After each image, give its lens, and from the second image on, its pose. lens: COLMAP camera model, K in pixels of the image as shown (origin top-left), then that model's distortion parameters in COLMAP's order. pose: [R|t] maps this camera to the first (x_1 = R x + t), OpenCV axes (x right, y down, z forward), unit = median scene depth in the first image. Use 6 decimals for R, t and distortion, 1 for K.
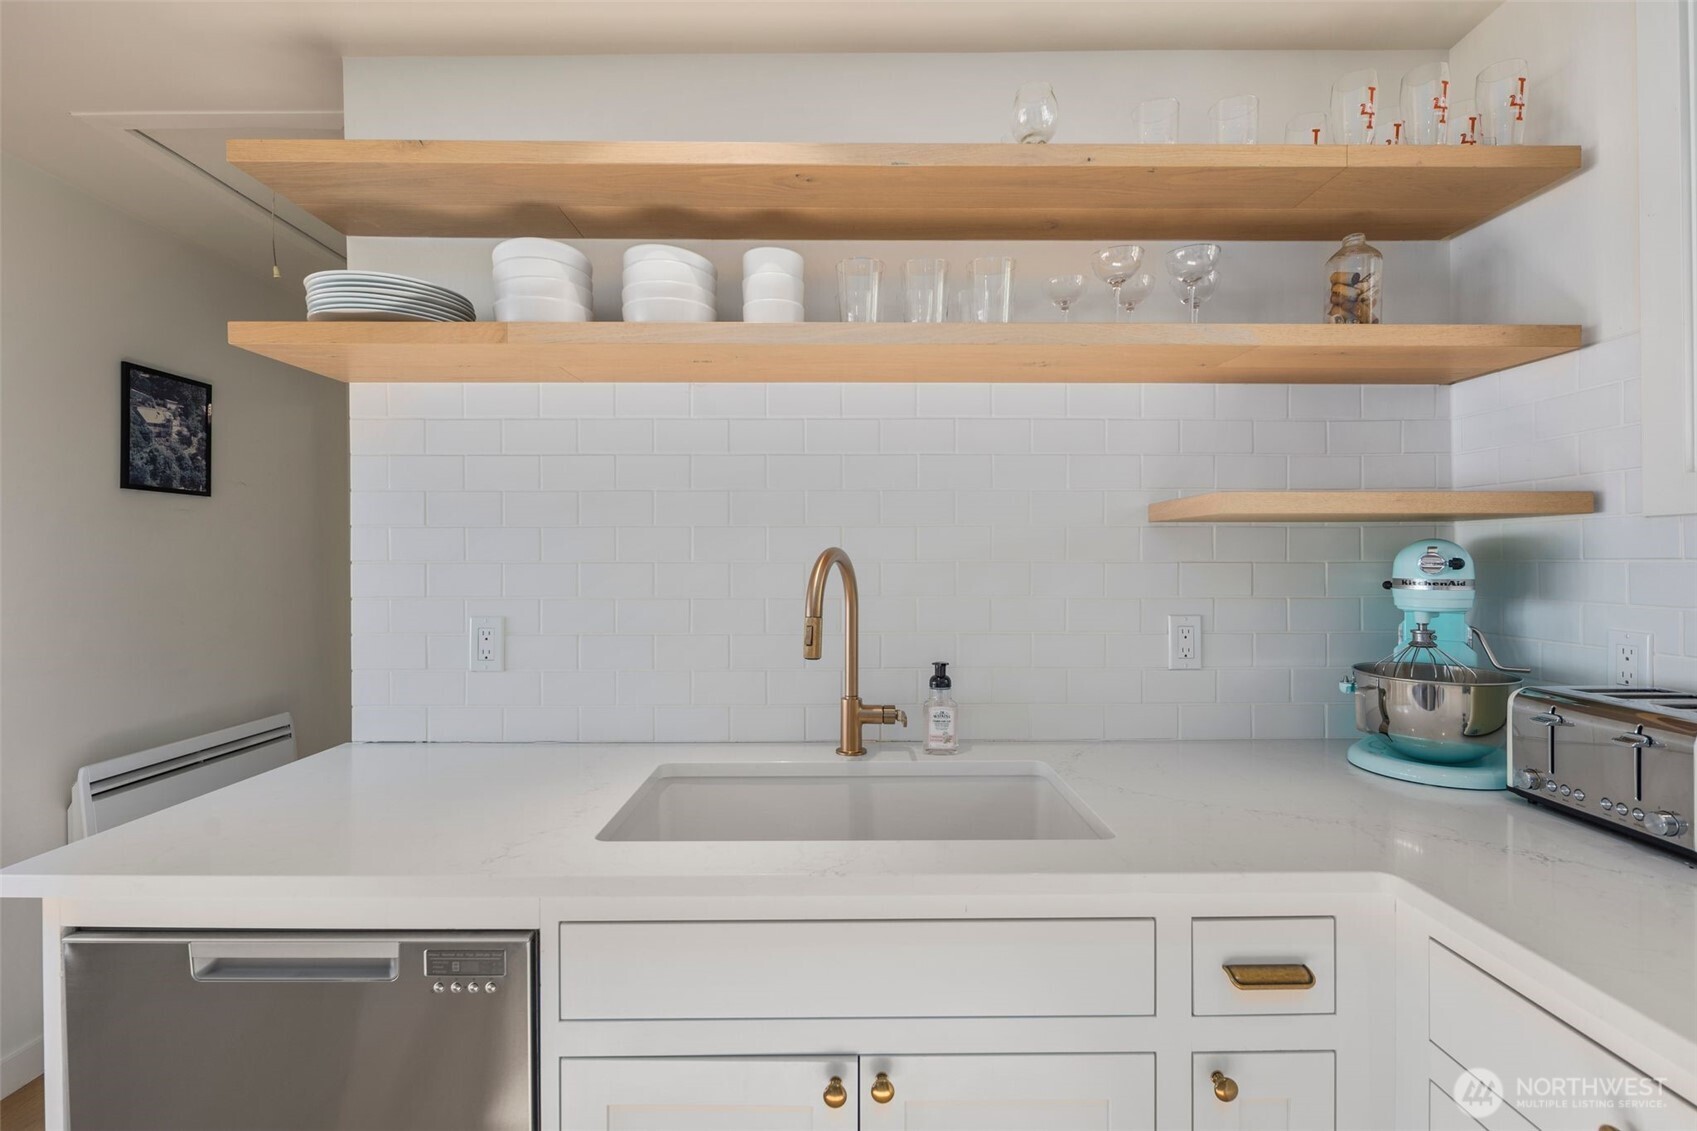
lens RADIAL K [[754.2, 0, 850.0], [0, 754.2, 554.8], [0, 0, 1]] dist [-0.001198, -0.000859]
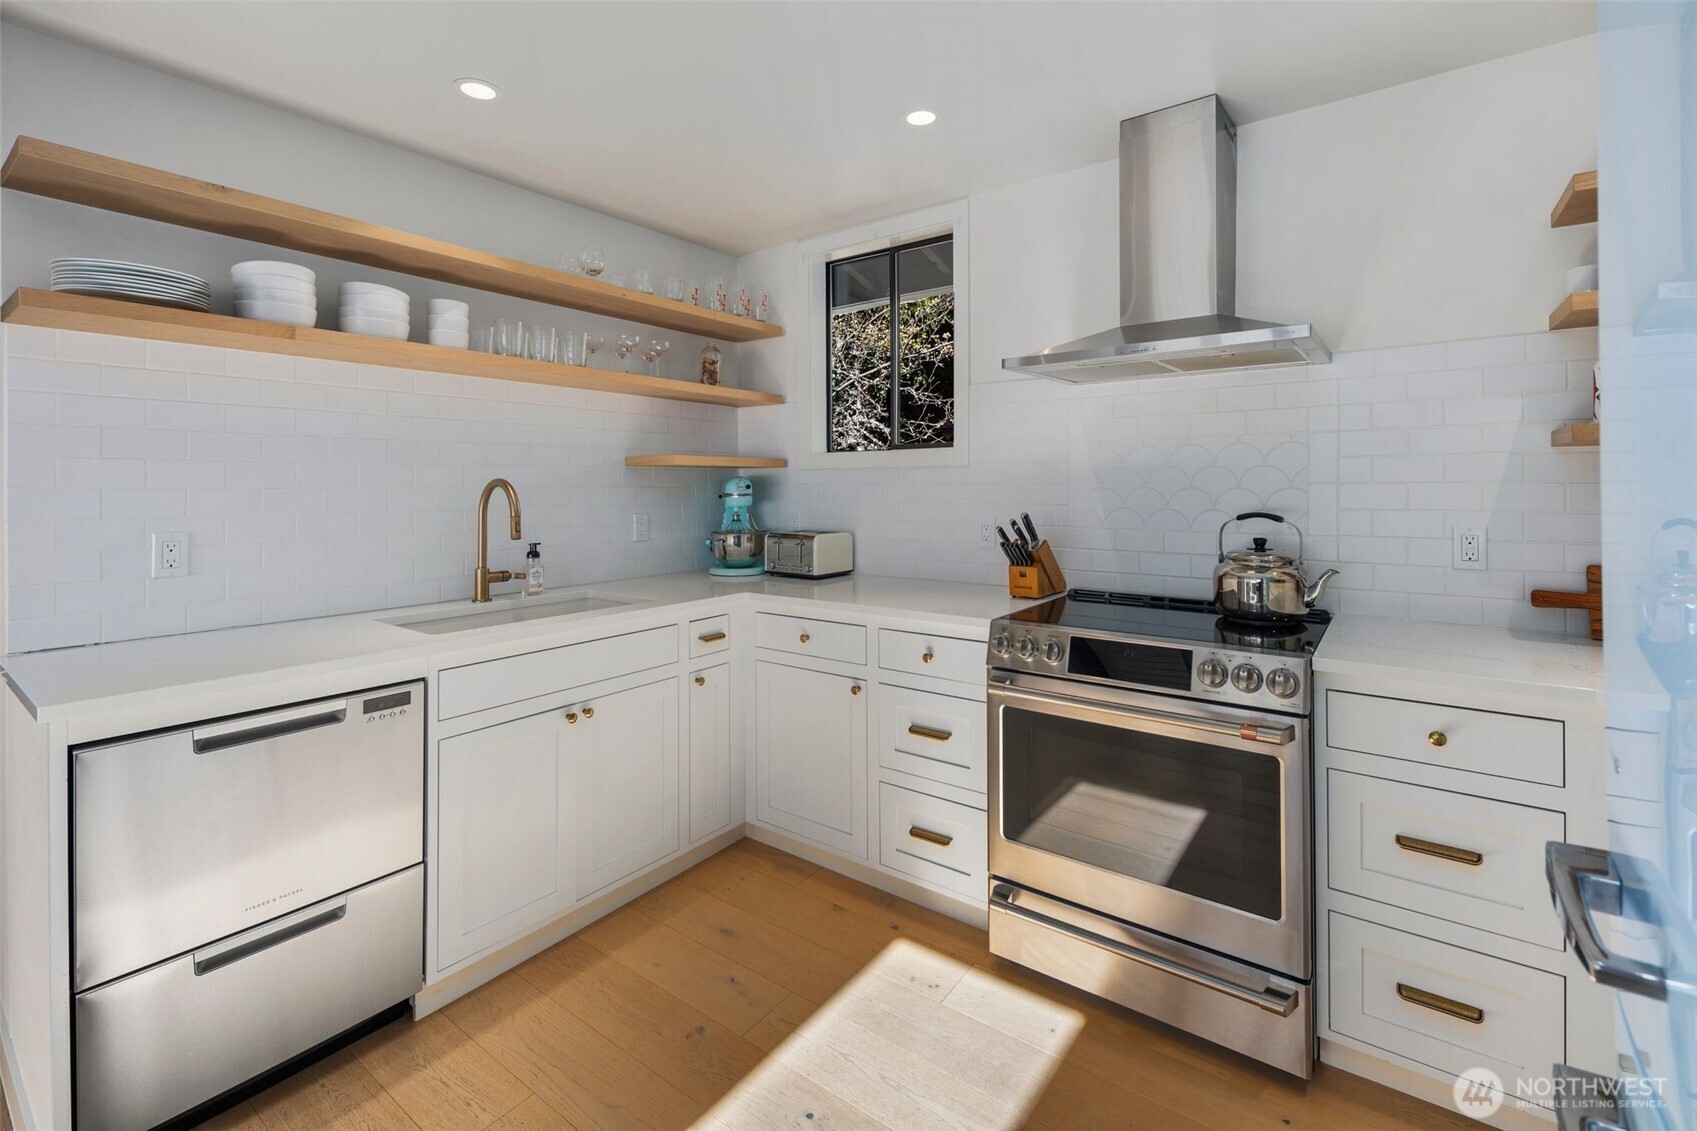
lens RADIAL K [[736.6, 0, 848.5], [0, 736.6, 565.5], [0, 0, 1]] dist [0.002533, 0.000394]
pose [[0.609638, -0.086967, 0.787895, -0.881470], [0.000989, 0.994046, 0.108956, 0.005736], [-0.792680, -0.065645, 0.606094, -0.714607]]
